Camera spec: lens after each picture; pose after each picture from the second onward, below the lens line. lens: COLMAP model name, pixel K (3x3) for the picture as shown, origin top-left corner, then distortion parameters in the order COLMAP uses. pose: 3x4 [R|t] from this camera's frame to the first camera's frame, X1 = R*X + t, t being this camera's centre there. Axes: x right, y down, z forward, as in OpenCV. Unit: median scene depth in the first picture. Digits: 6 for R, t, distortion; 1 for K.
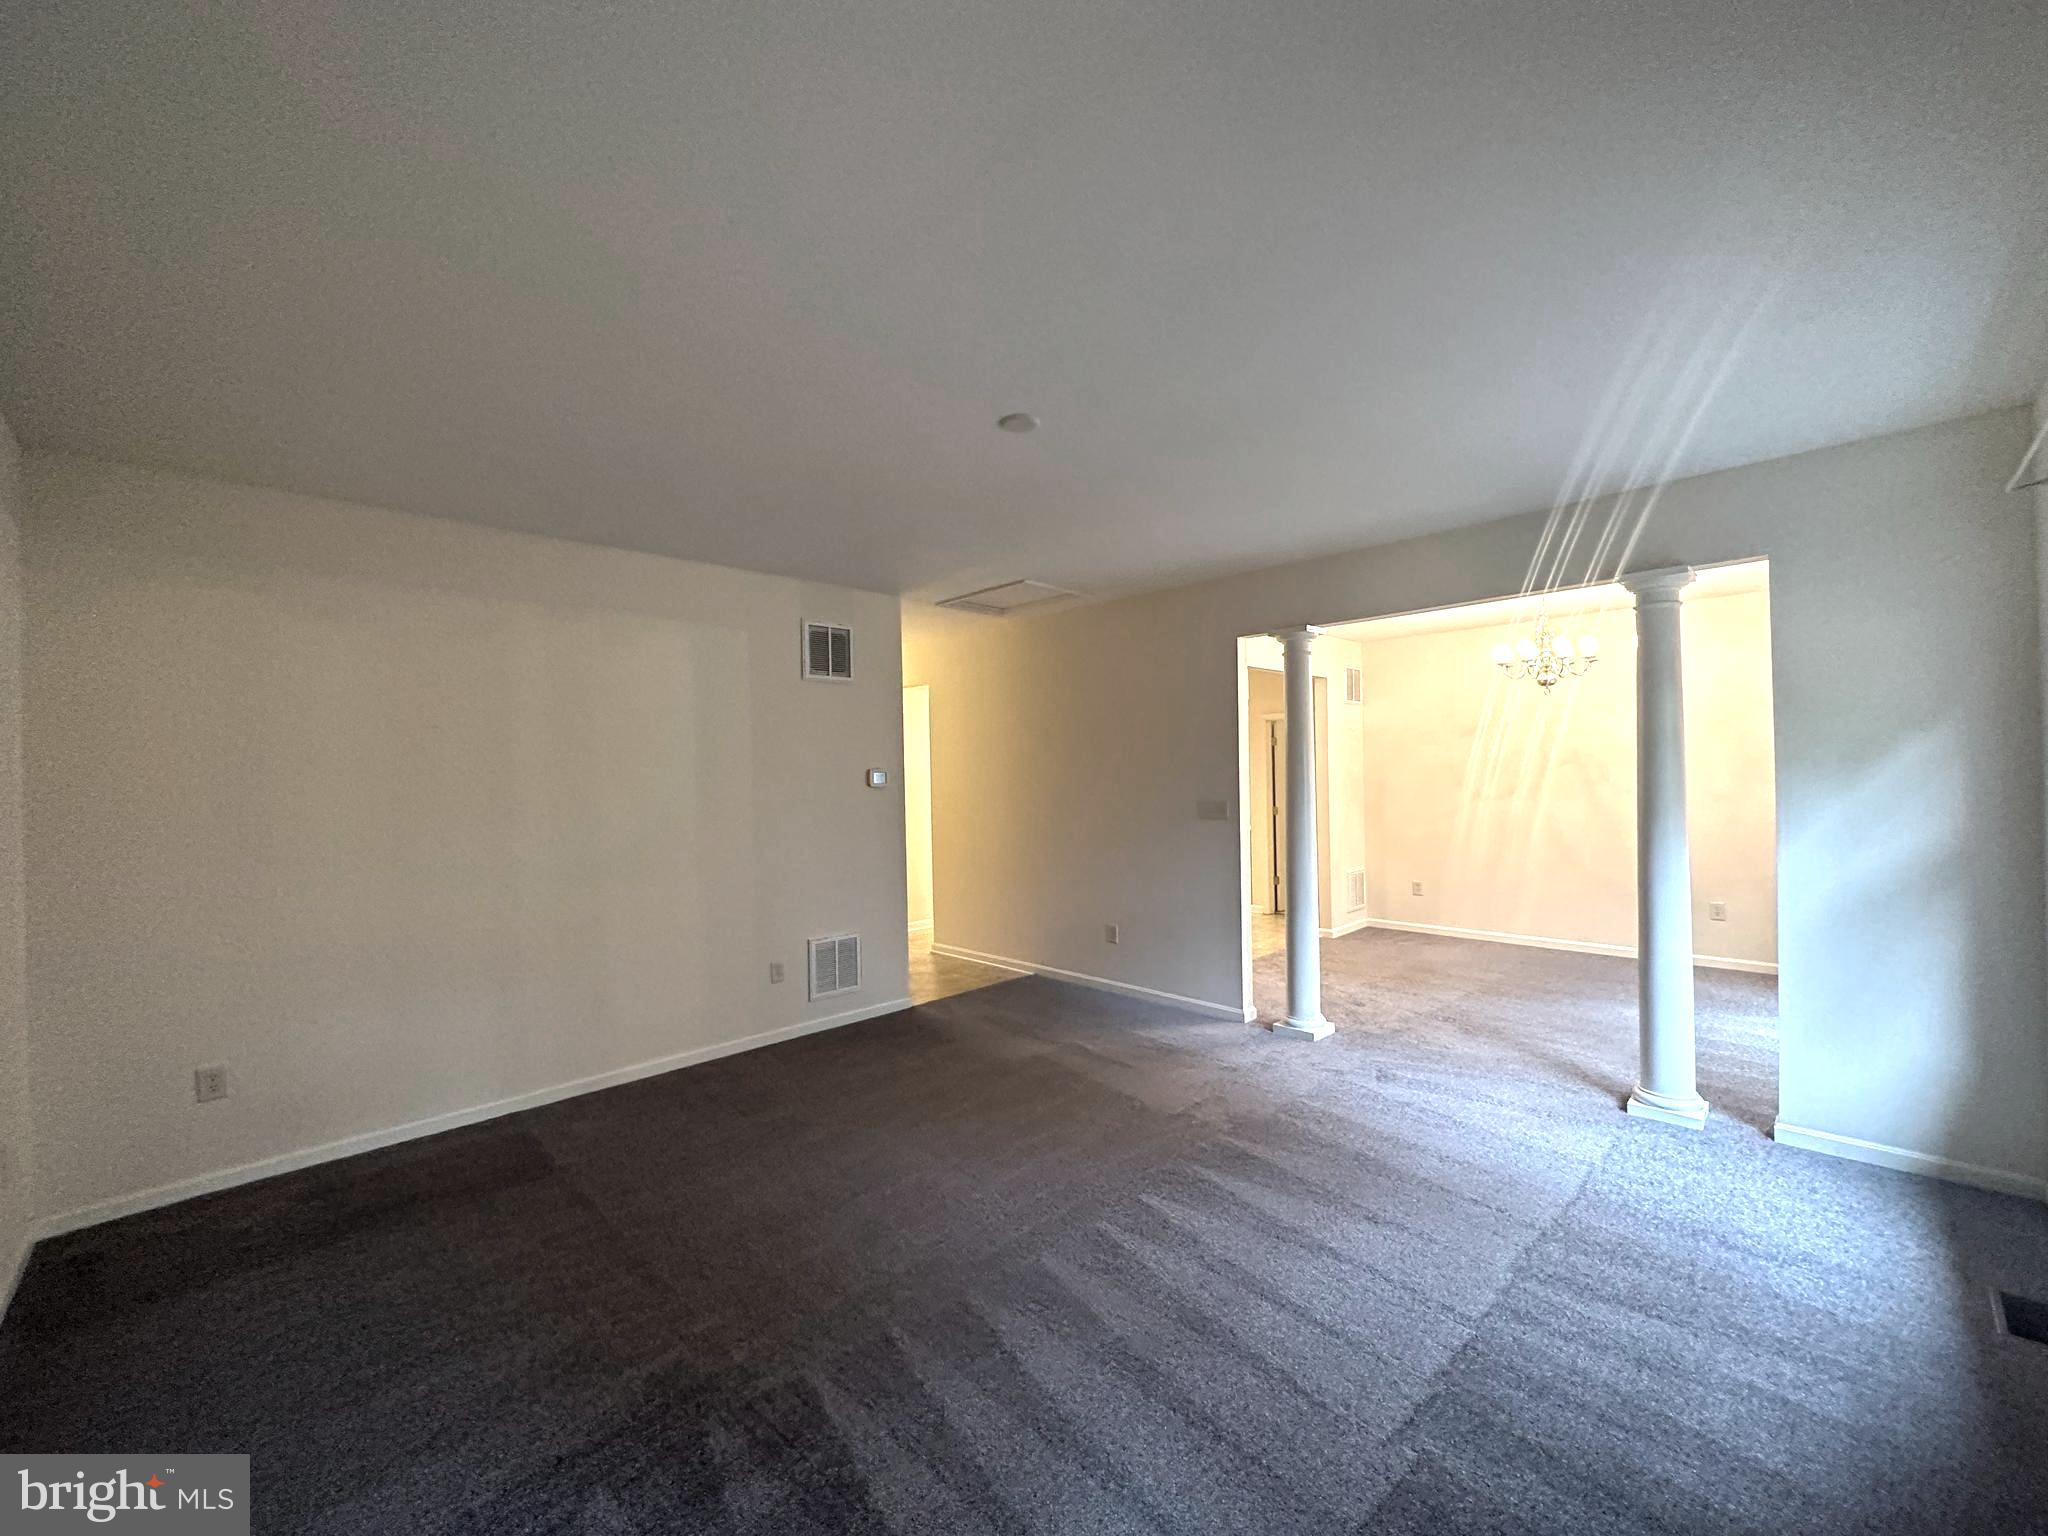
lens RADIAL K [[812.0, 0, 1026.0], [0, 812.0, 767.7], [0, 0, 1]] dist [0.000216, -0.000381]
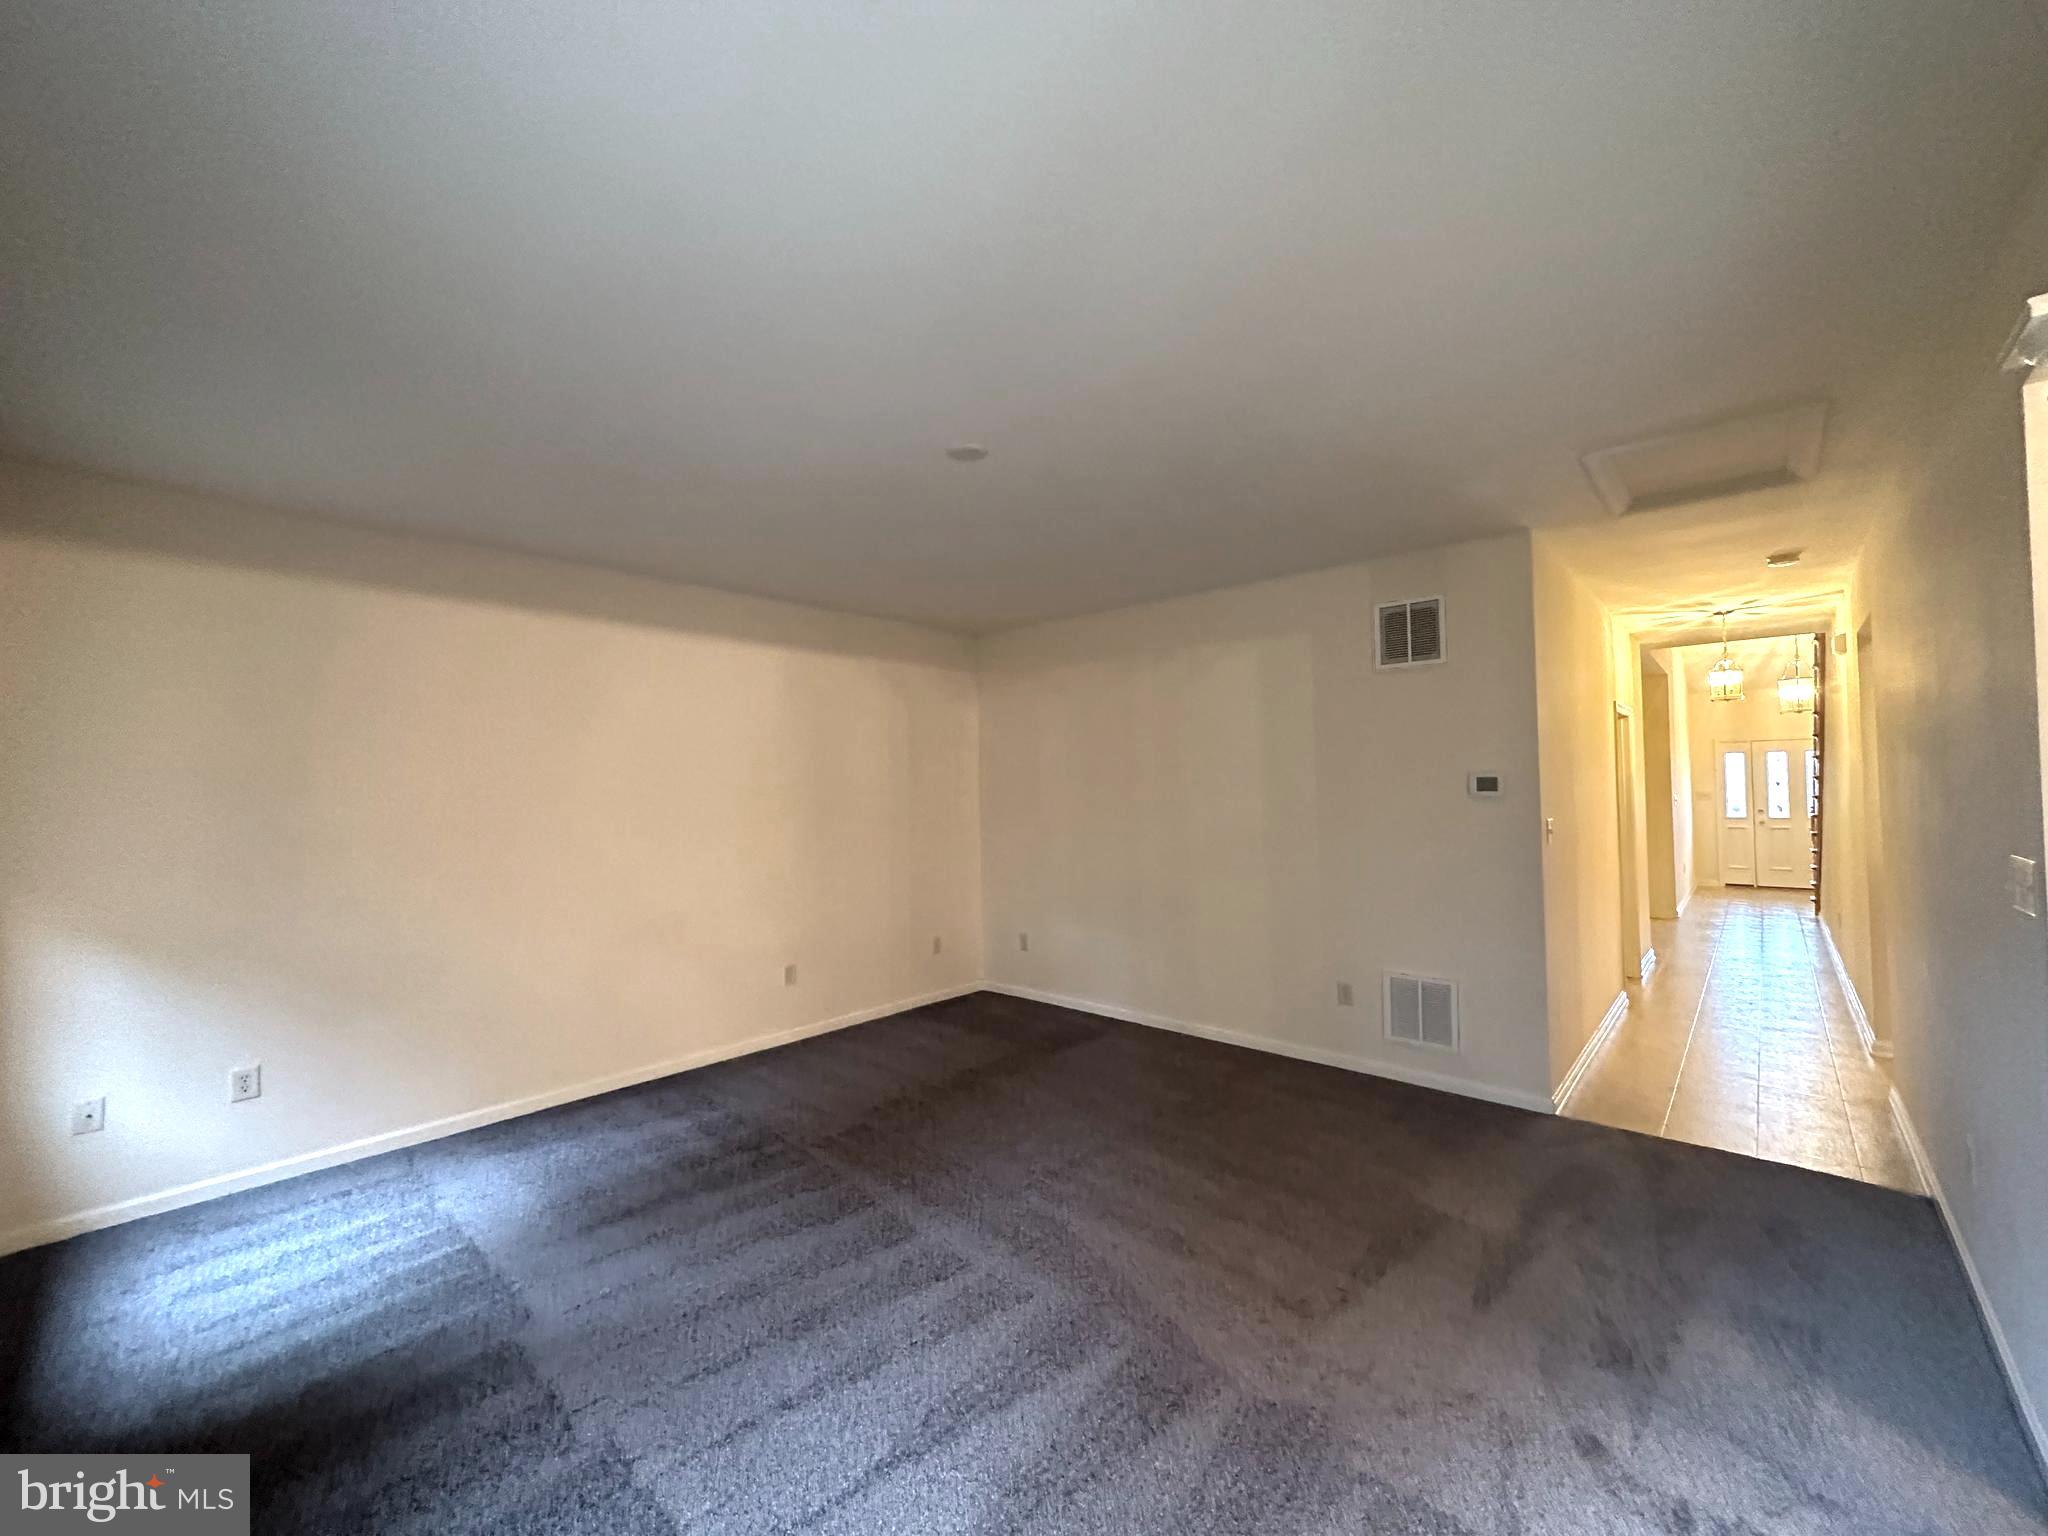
lens RADIAL K [[812.0, 0, 1026.0], [0, 812.0, 767.7], [0, 0, 1]] dist [0.000216, -0.000381]
pose [[0.045199, -0.021391, -0.998749, 0.580332], [0.012941, 0.999699, -0.020826, 0.008708], [0.998894, -0.011984, 0.045463, 0.572360]]
